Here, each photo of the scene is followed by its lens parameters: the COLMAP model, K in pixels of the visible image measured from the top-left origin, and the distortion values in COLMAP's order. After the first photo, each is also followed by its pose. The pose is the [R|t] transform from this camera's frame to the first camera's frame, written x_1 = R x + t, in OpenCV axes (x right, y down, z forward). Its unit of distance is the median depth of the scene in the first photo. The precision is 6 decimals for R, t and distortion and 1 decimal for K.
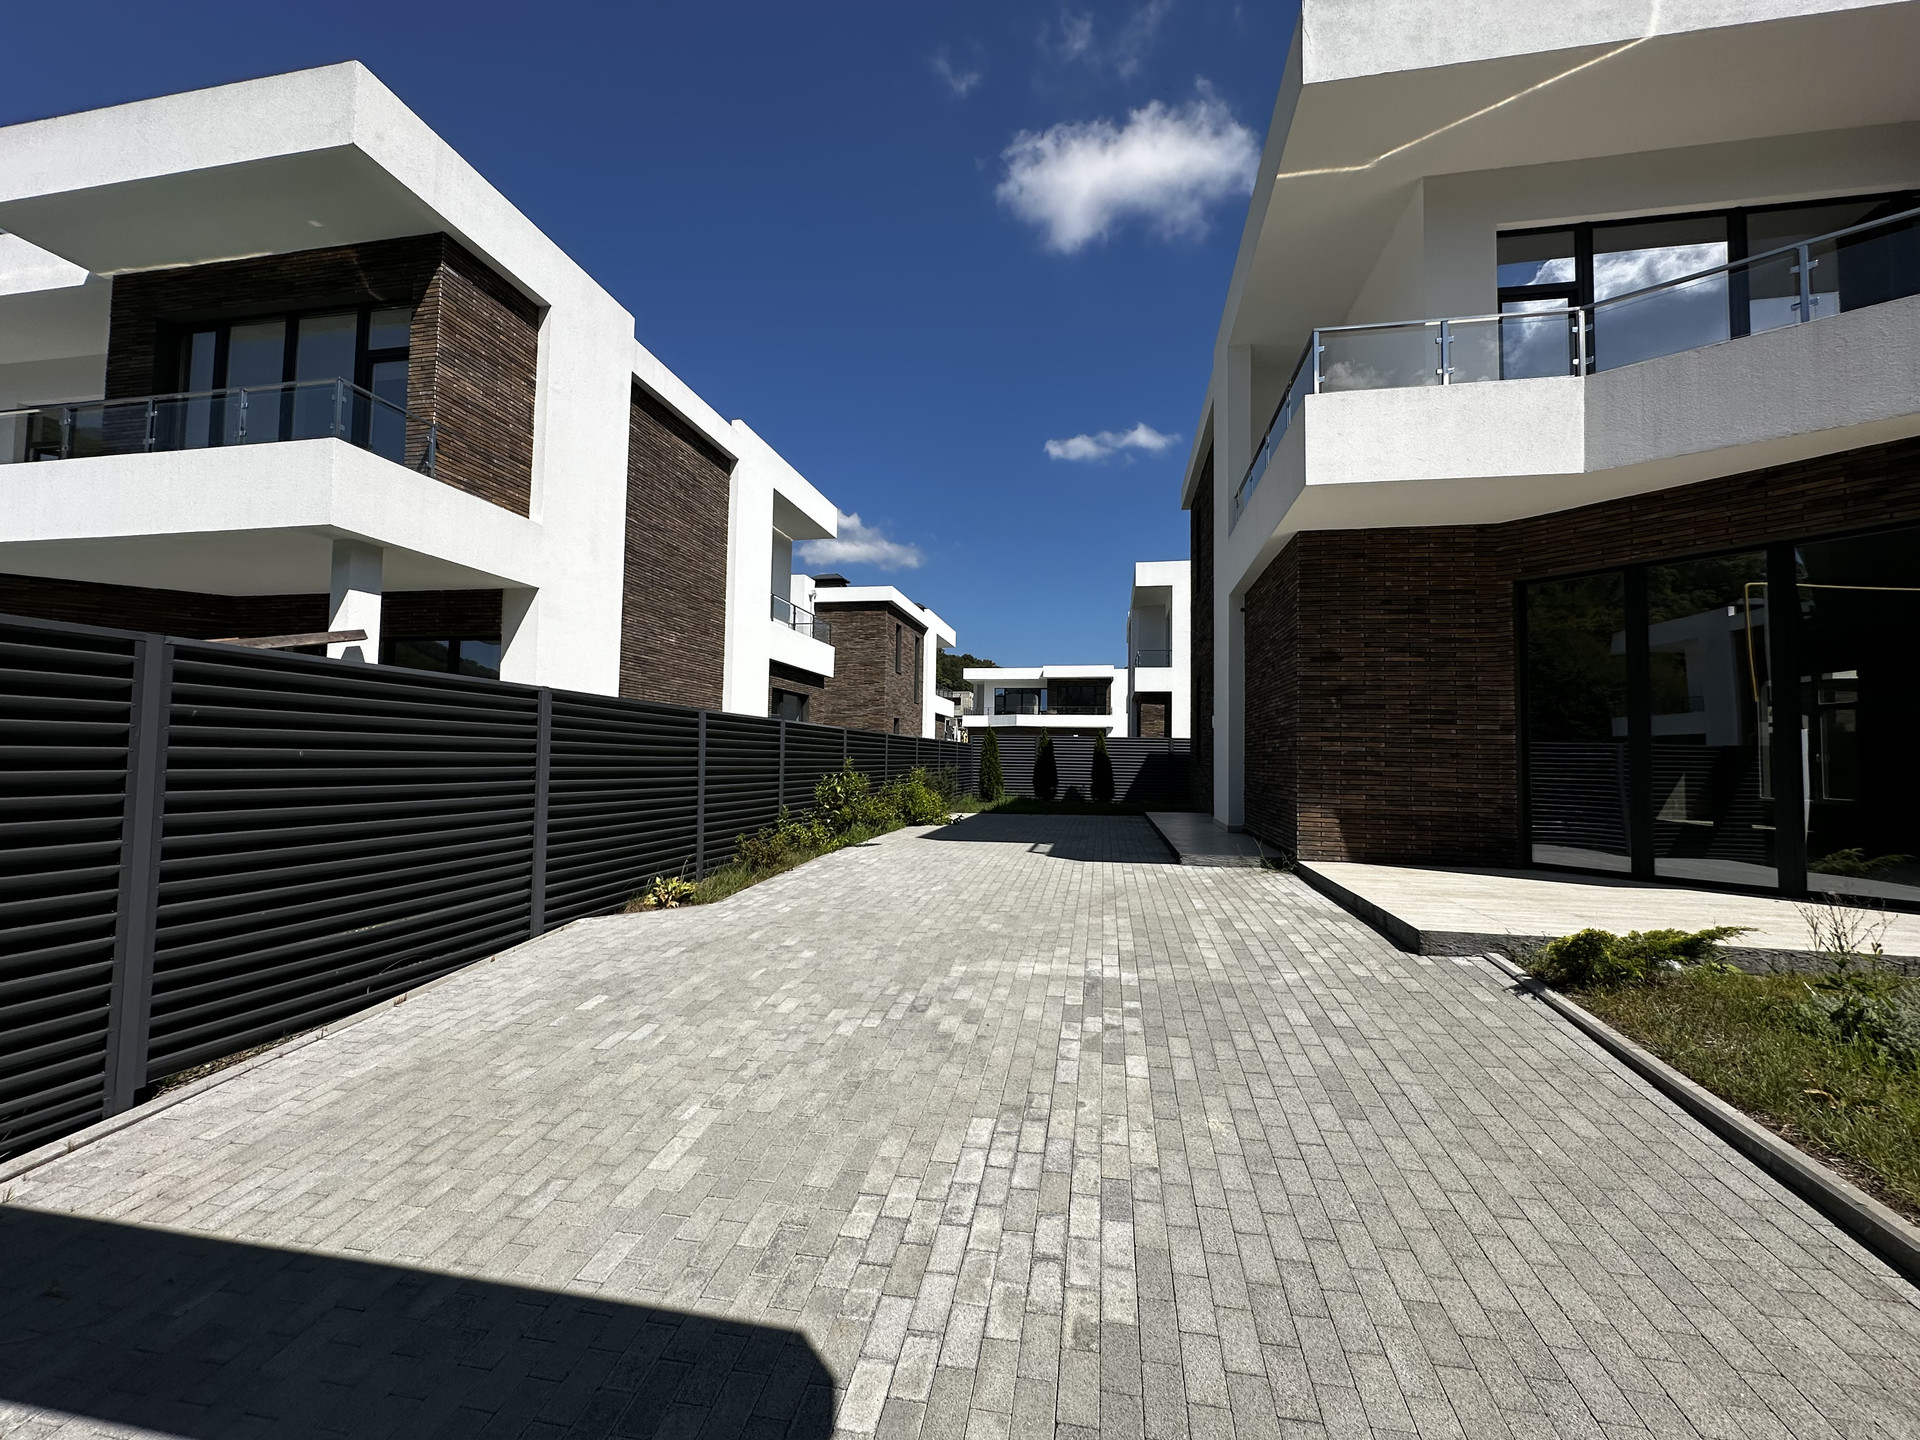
lens RADIAL K [[768.7, 0, 960.0], [0, 768.7, 720.0], [0, 0, 1]] dist [-0.001188, 0.000322]
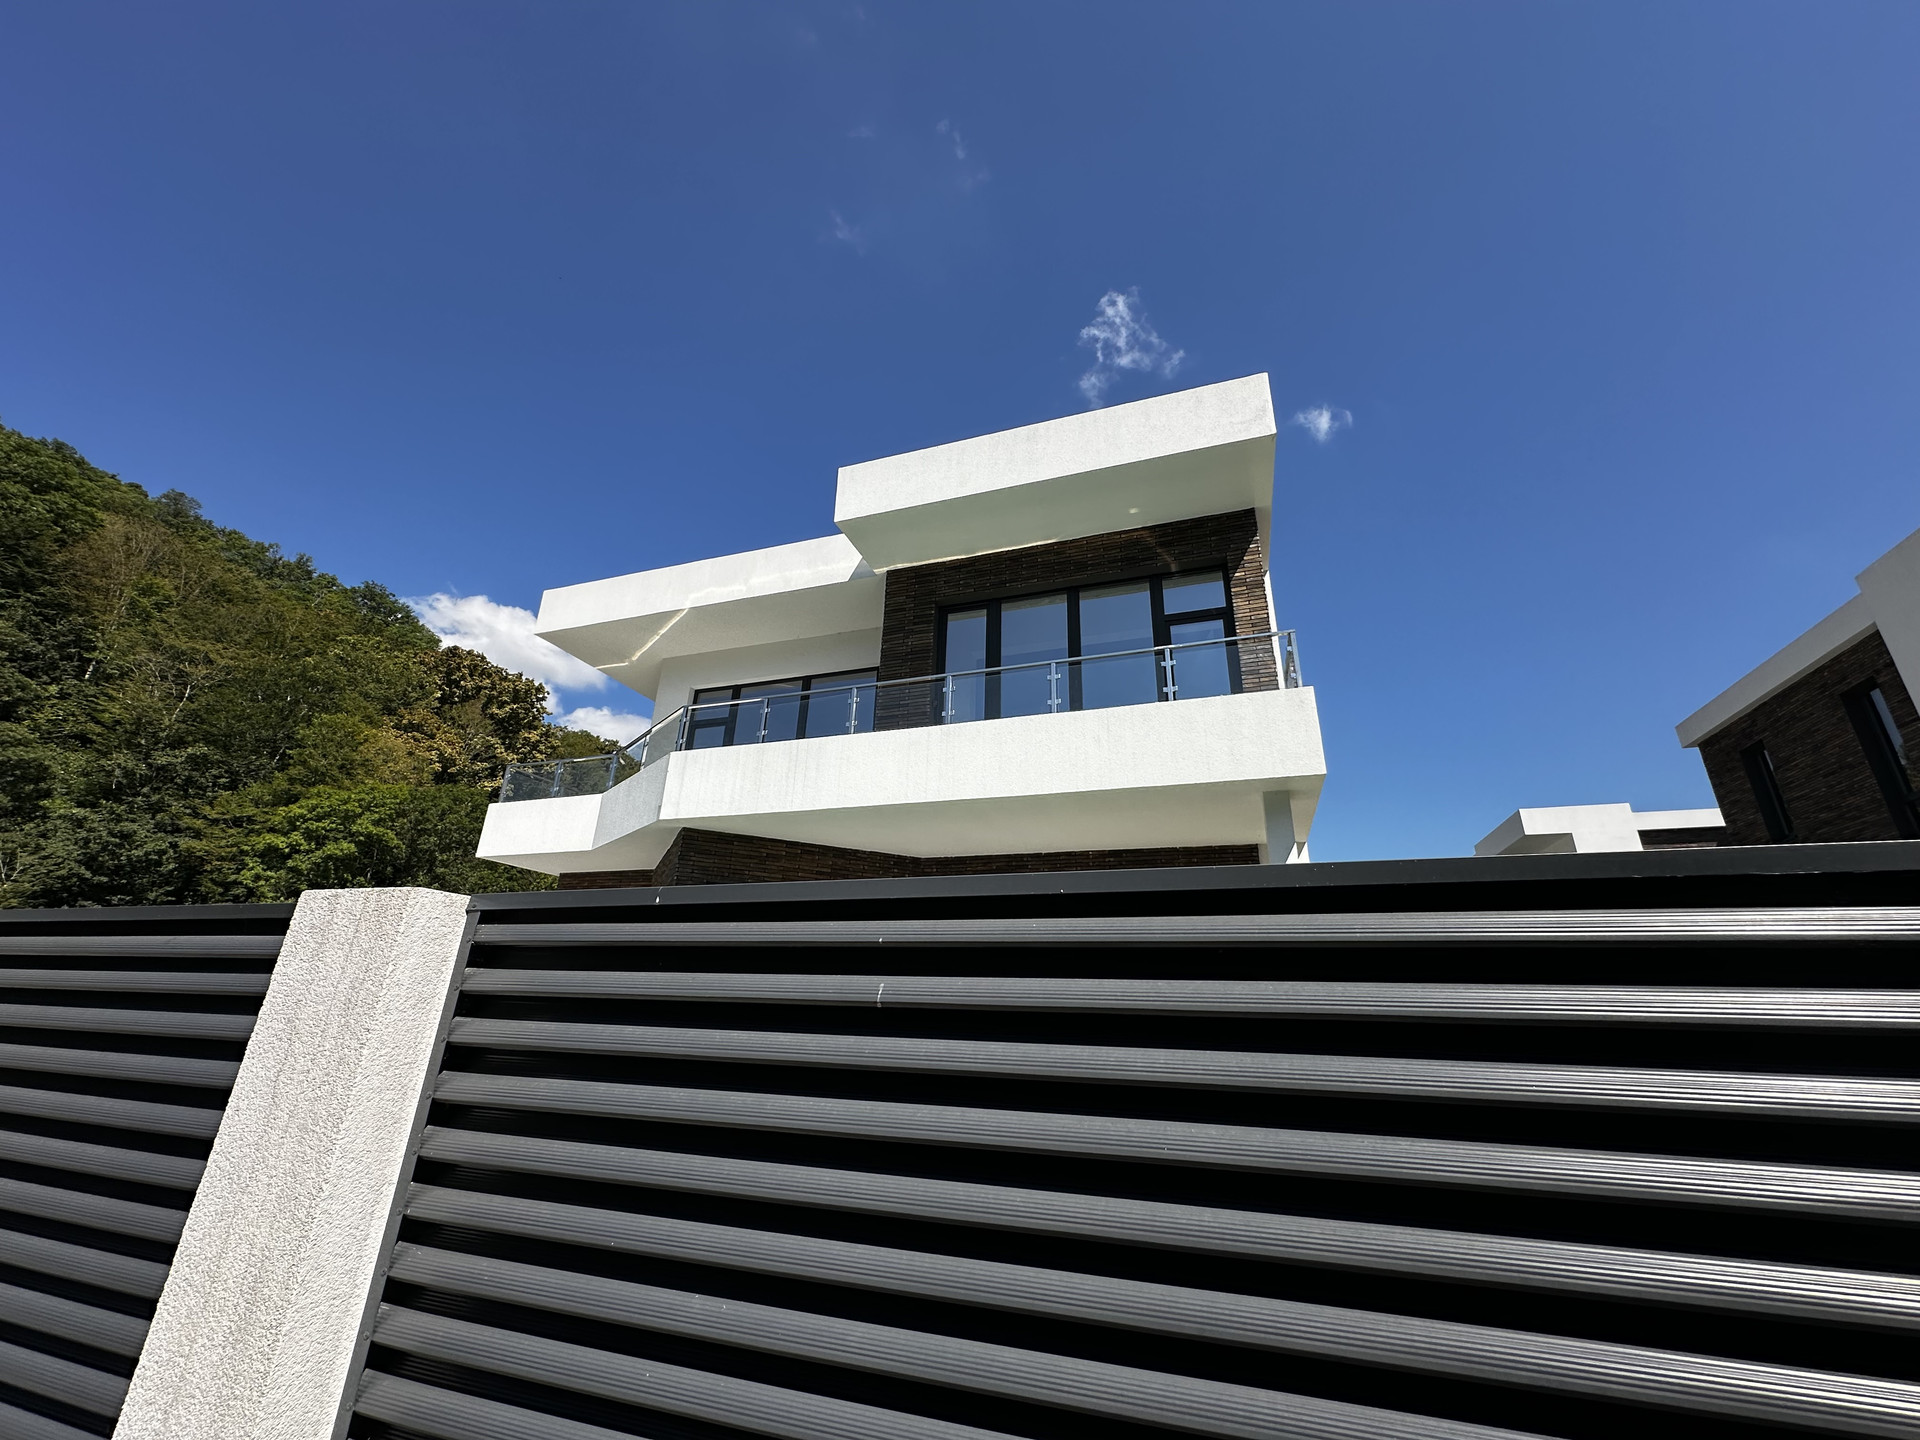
lens RADIAL K [[769.8, 0, 959.6], [0, 769.8, 723.9], [0, 0, 1]] dist [-0.001419, 0.000085]
pose [[0.989243, -0.041361, -0.140310, -0.886679], [-0.005978, 0.946959, -0.321298, -0.008304], [0.146157, 0.318681, 0.936526, 0.038021]]
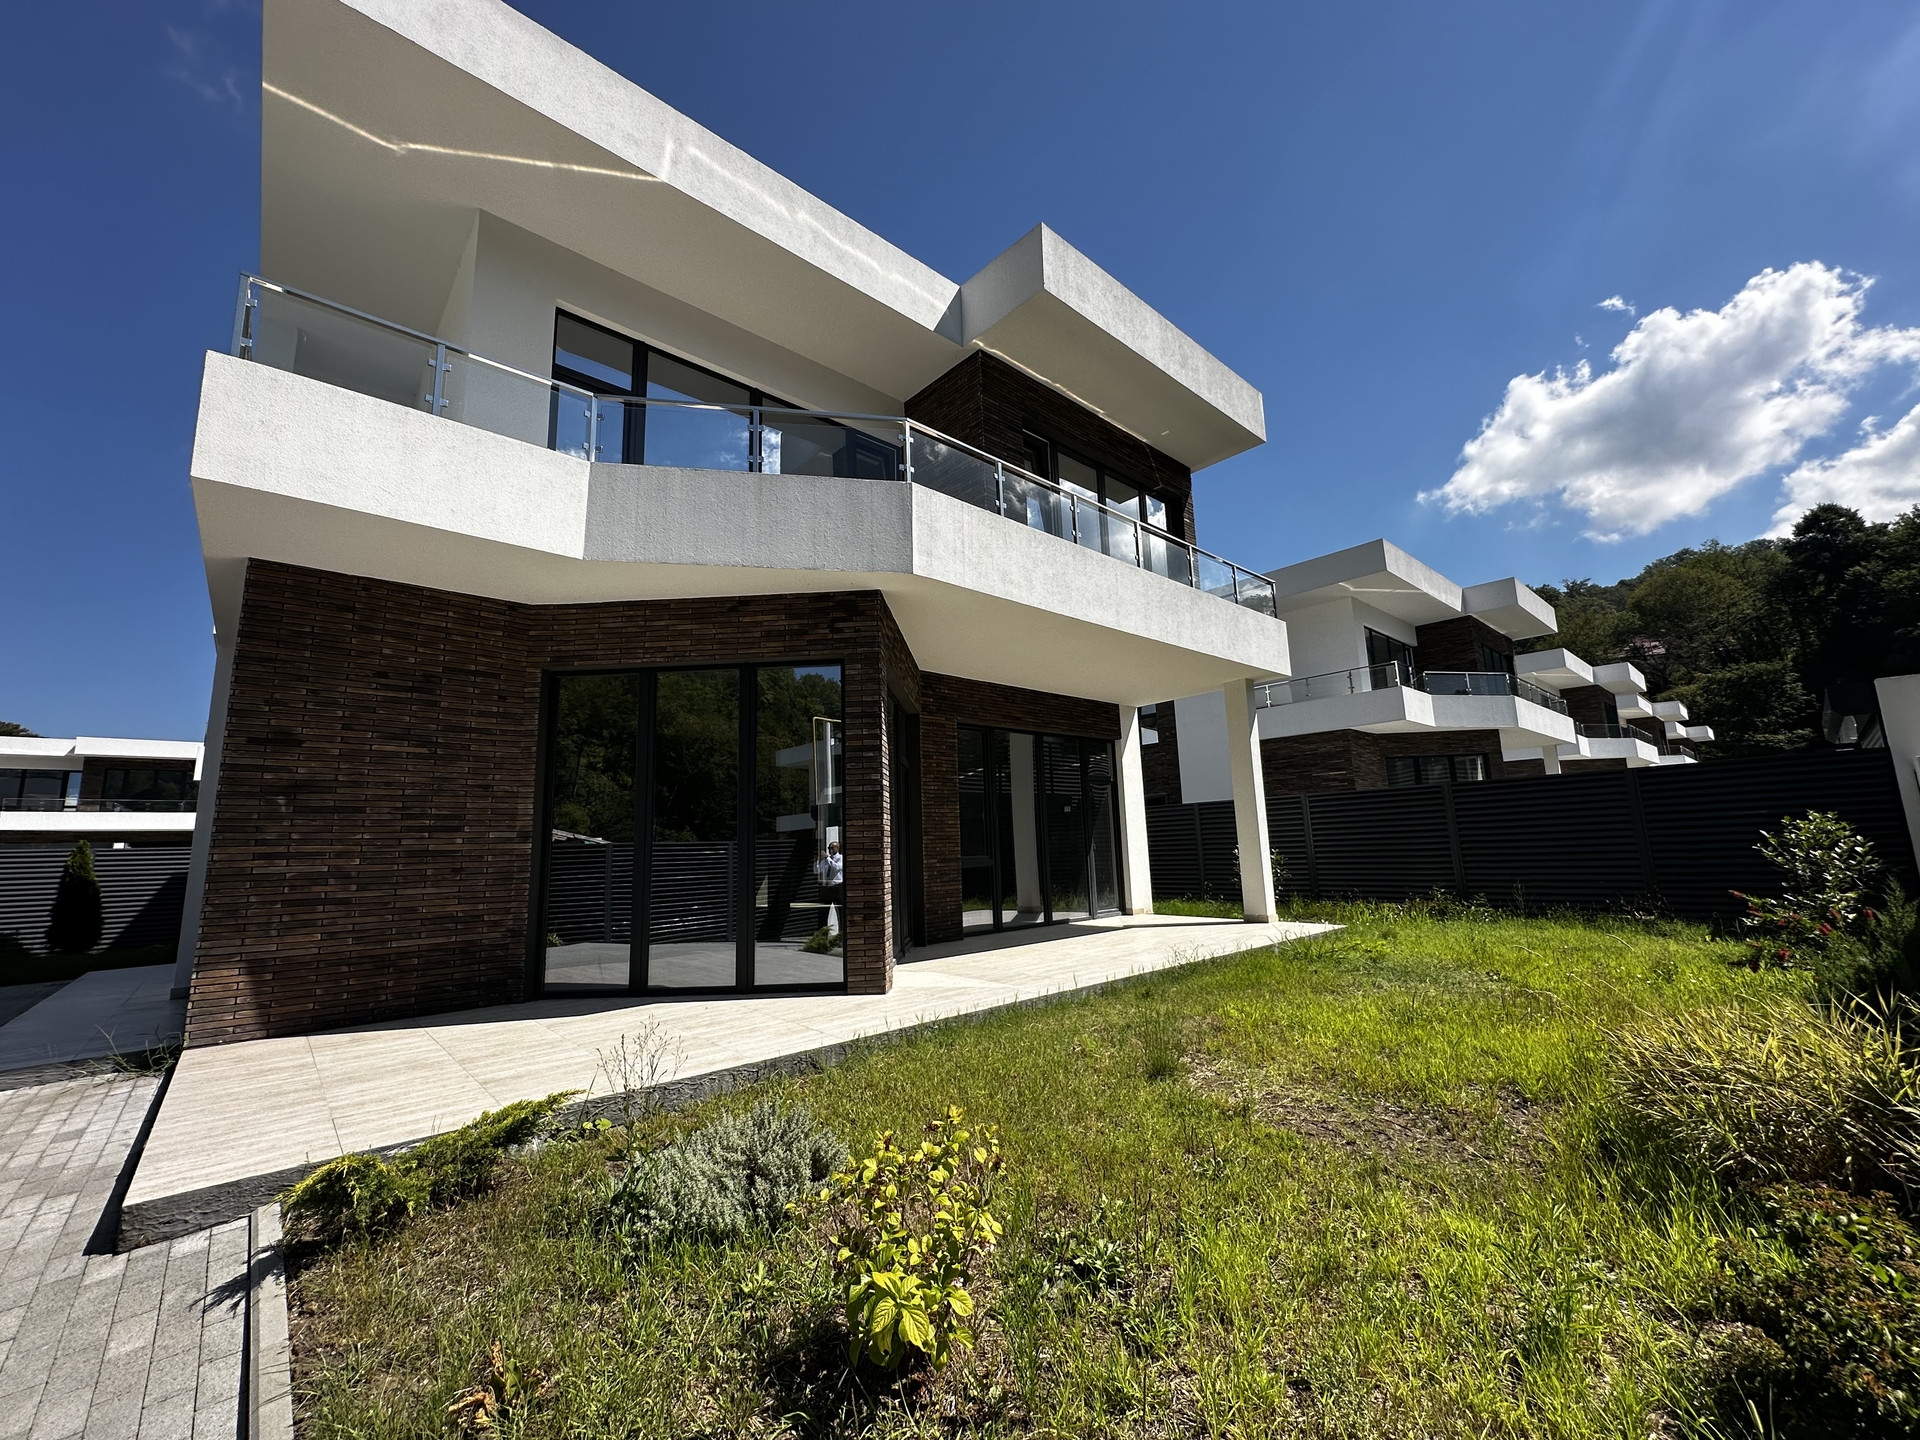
lens RADIAL K [[767.0, 0, 960.3], [0, 767.0, 721.6], [0, 0, 1]] dist [-0.002002, 0.000609]
pose [[0.599821, 0.094739, 0.794506, 0.255732], [0.003991, 0.992599, -0.121374, -0.008419], [-0.800125, 0.075973, 0.595003, 0.066662]]
